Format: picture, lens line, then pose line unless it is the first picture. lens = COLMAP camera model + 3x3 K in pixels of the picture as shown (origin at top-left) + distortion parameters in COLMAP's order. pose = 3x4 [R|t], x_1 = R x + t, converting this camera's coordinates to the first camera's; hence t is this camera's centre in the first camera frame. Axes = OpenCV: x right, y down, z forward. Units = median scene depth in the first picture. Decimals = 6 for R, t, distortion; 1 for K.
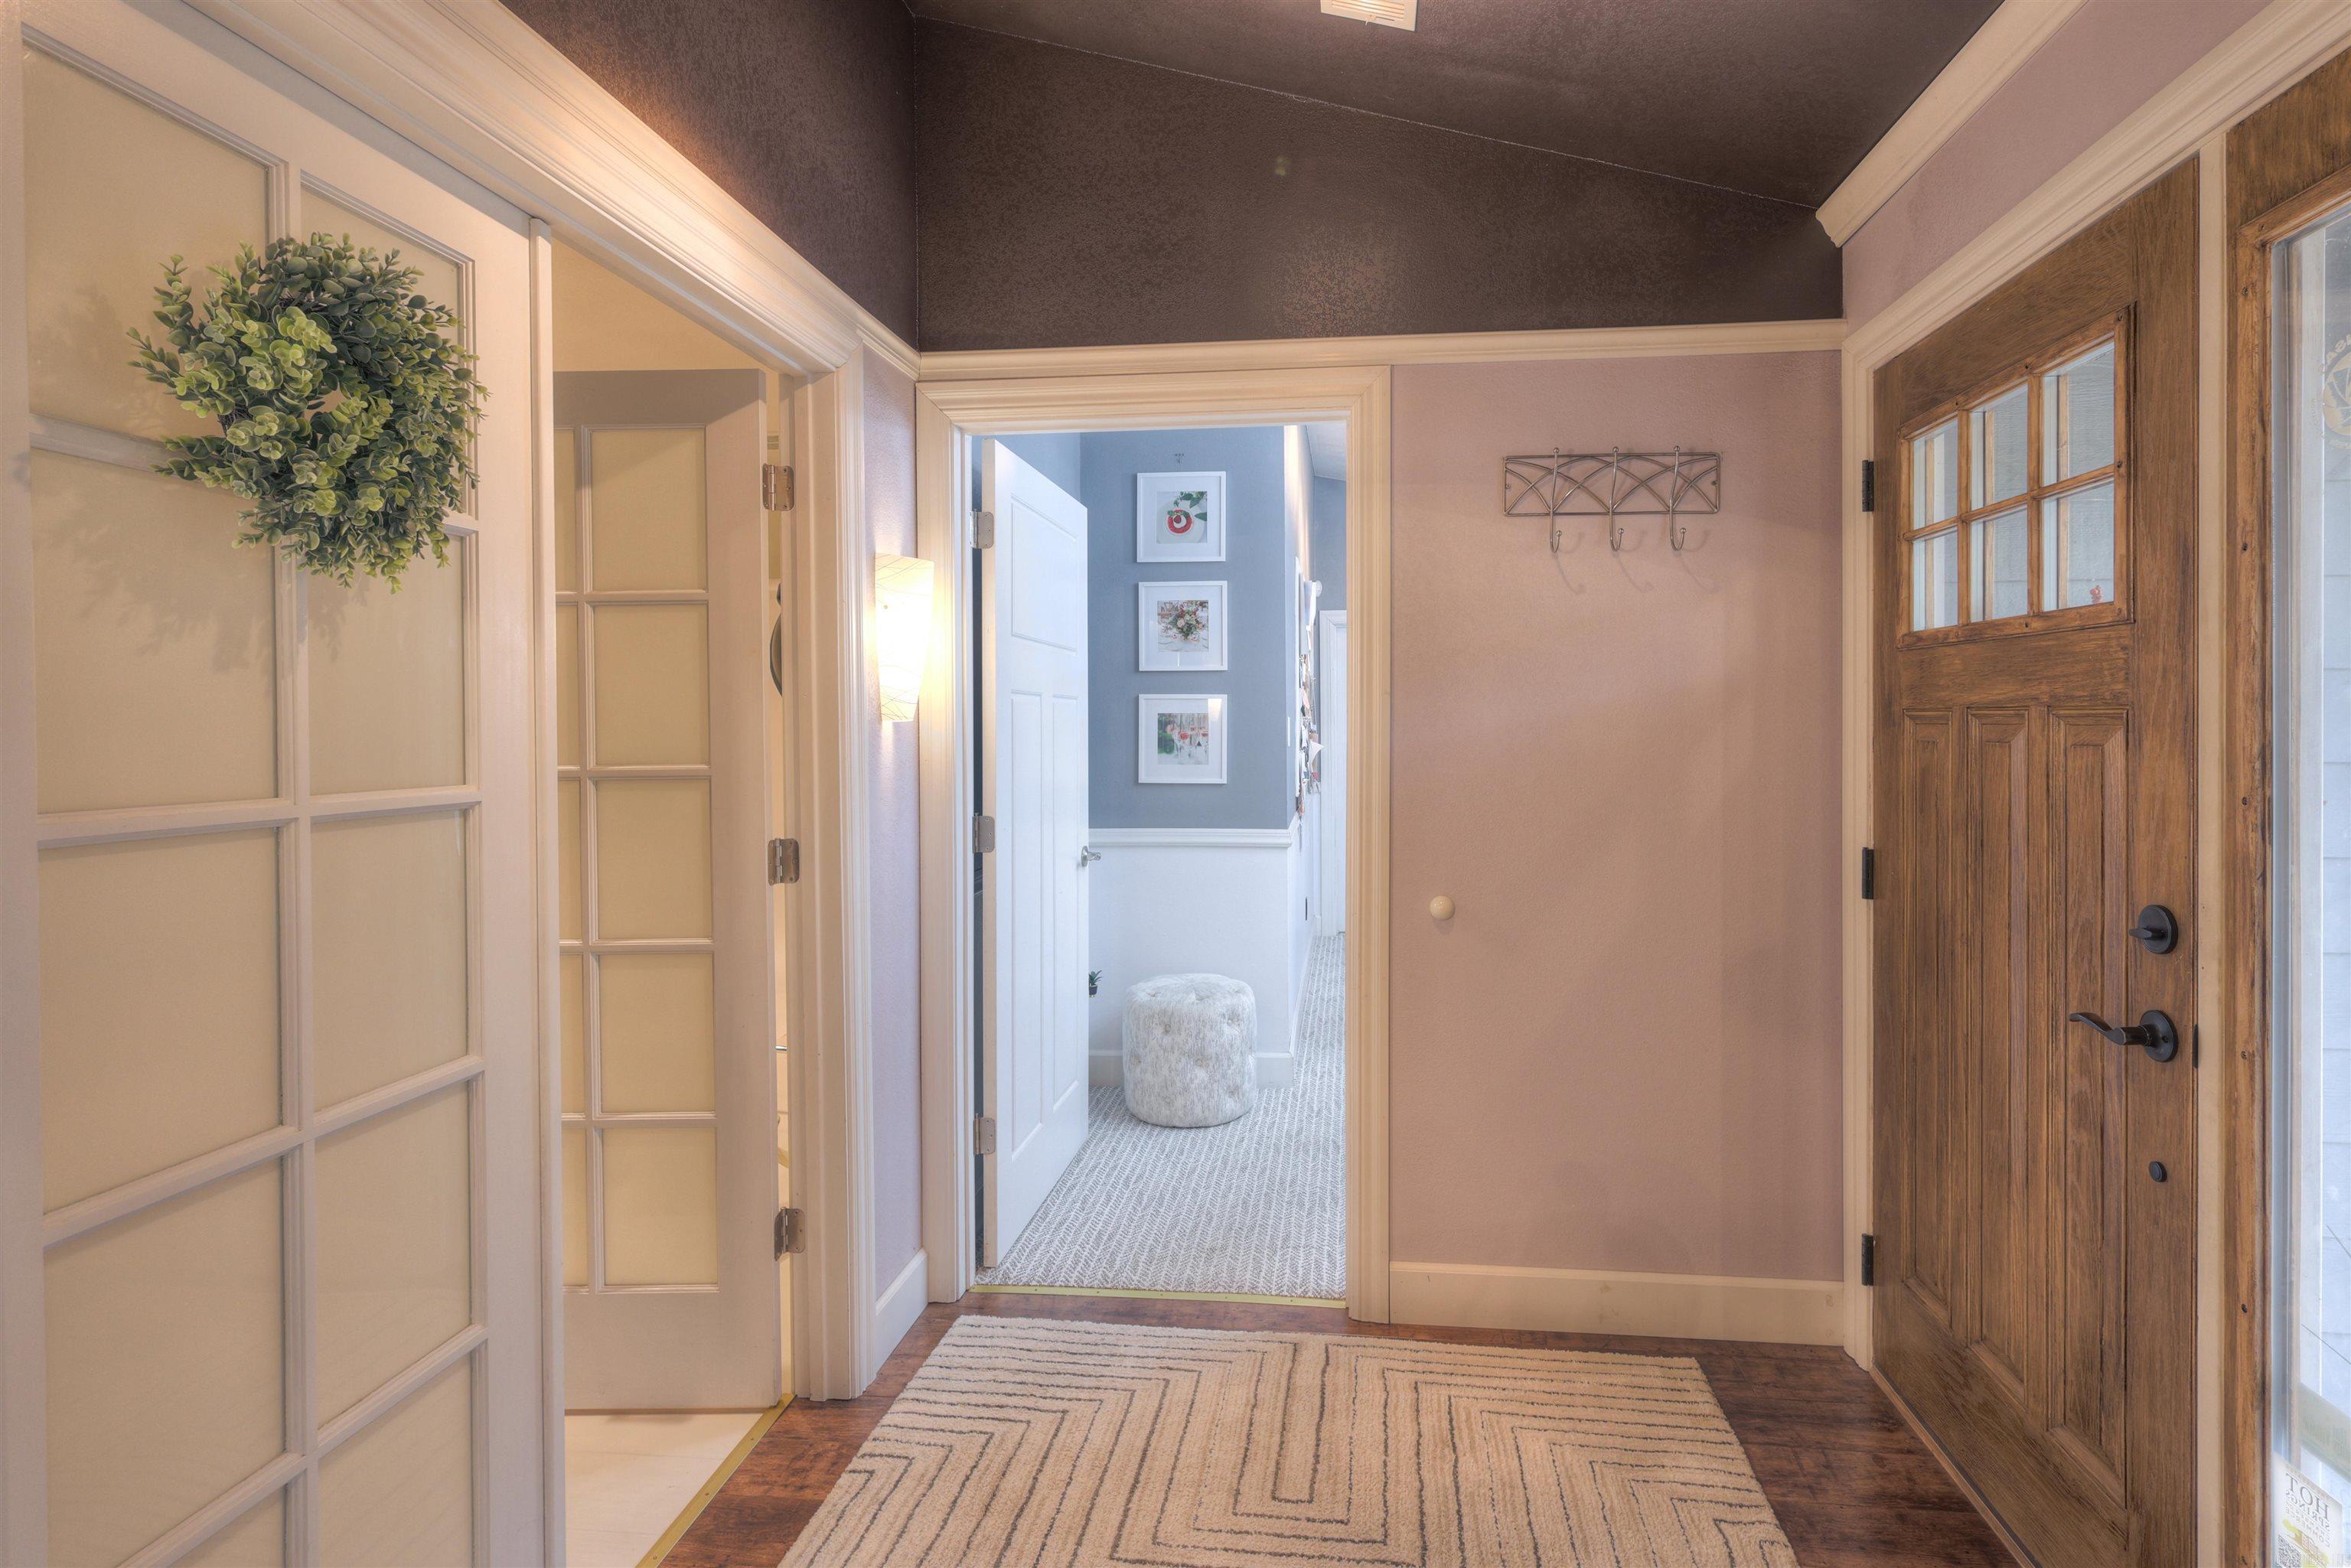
lens RADIAL K [[1155.0, 0, 1203.7], [0, 1155.0, 726.3], [0, 0, 1]] dist [-0.001538, -0.000139]
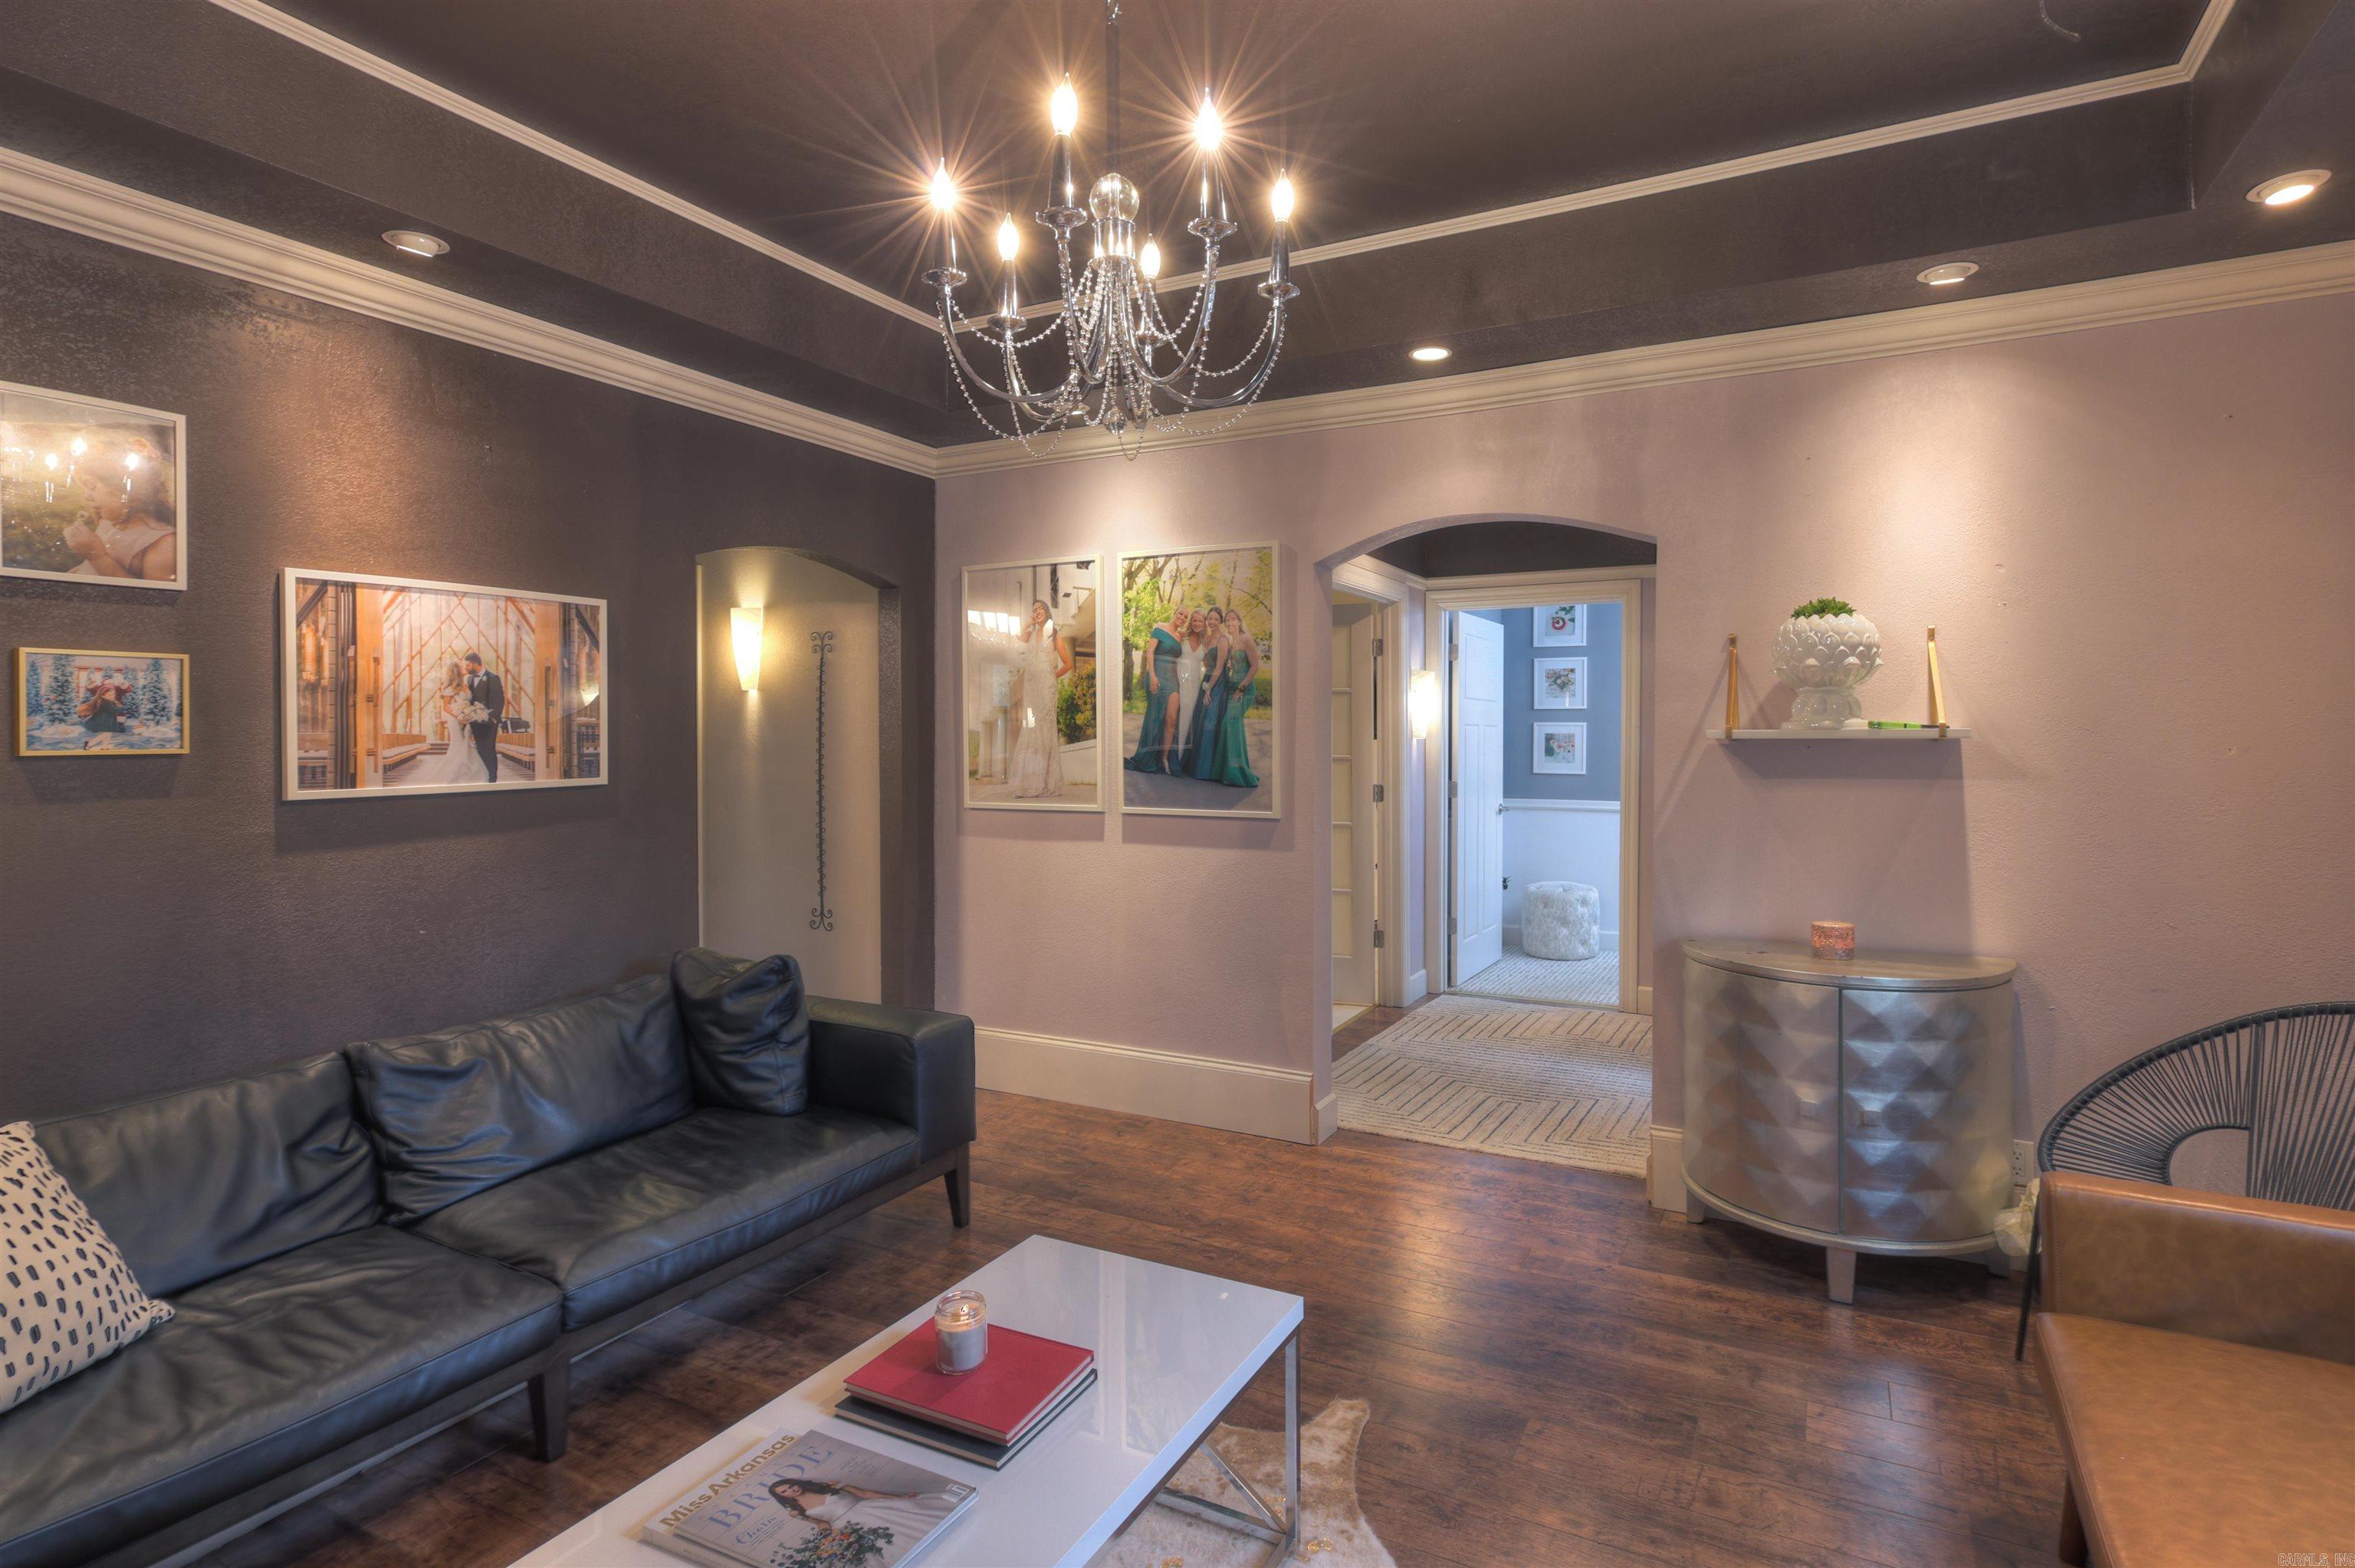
lens RADIAL K [[1156.9, 0, 1205.8], [0, 1156.9, 726.3], [0, 0, 1]] dist [-0.001538, -0.000139]
pose [[0.936068, 0.007764, -0.351732, 0.113459], [-0.009954, 0.999941, -0.004416, -0.010662], [0.351677, 0.007635, 0.936090, -0.970525]]
